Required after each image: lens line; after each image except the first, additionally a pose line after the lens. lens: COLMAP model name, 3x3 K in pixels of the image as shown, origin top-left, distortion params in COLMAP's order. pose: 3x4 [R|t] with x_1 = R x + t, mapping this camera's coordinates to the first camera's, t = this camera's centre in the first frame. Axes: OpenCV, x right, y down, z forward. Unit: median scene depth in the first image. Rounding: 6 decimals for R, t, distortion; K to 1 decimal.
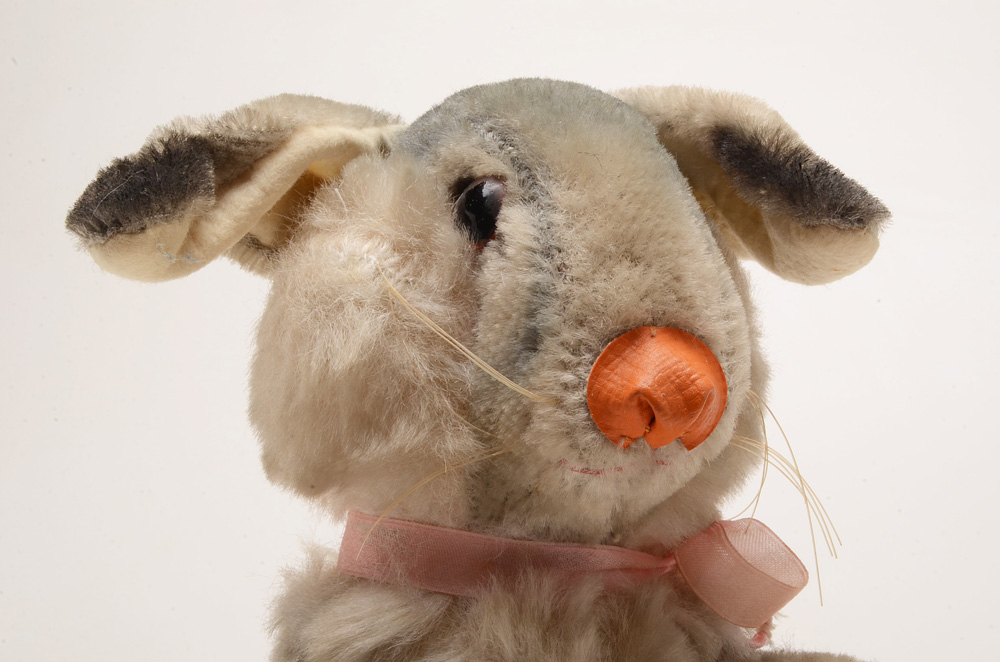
lens RADIAL K [[1509.8, 0, 497.5], [0, 1509.8, 337.9], [0, 0, 1]] dist [0.034667, 0.000000]
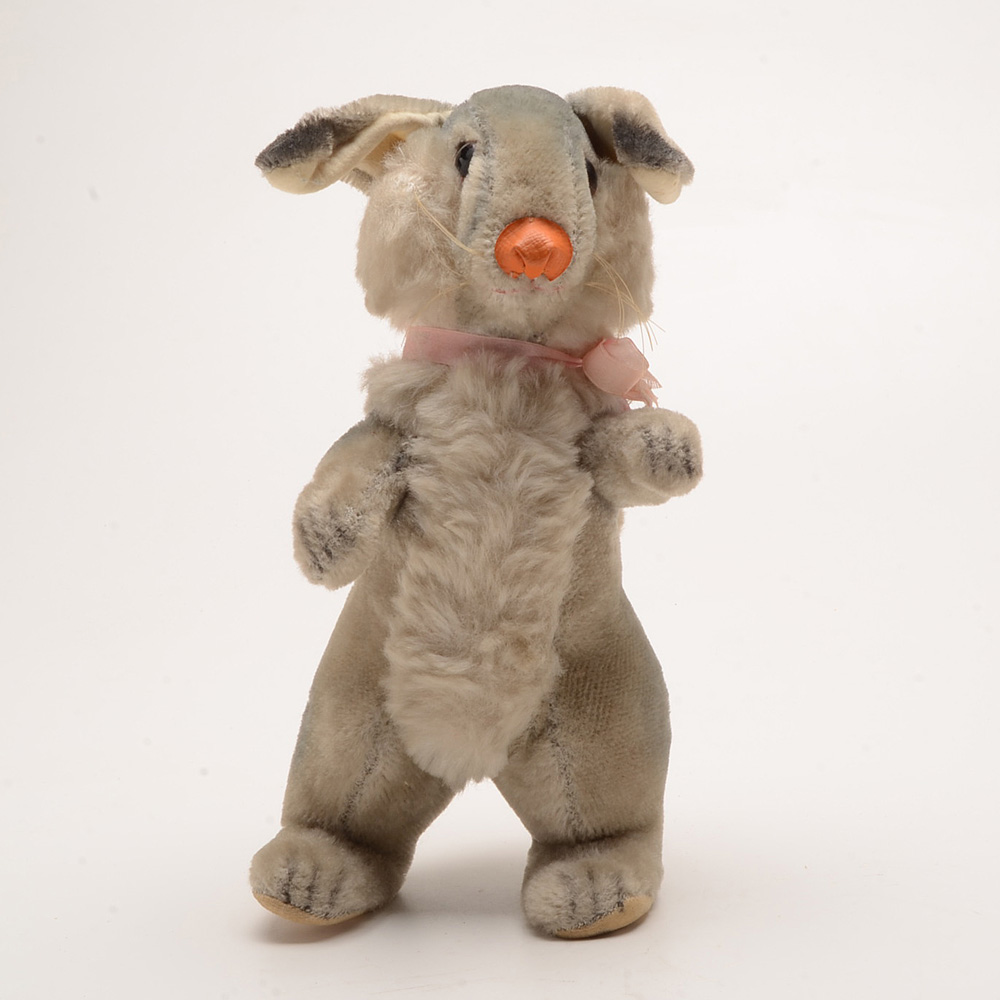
lens RADIAL K [[1942.3, 0, 499.3], [0, 1942.3, 495.8], [0, 0, 1]] dist [-0.006133, 0.000000]
pose [[0.977404, 0.047524, -0.205969, 0.555221], [-0.033069, 0.996779, 0.073065, 0.158055], [0.208778, -0.064603, 0.975827, -1.400627]]
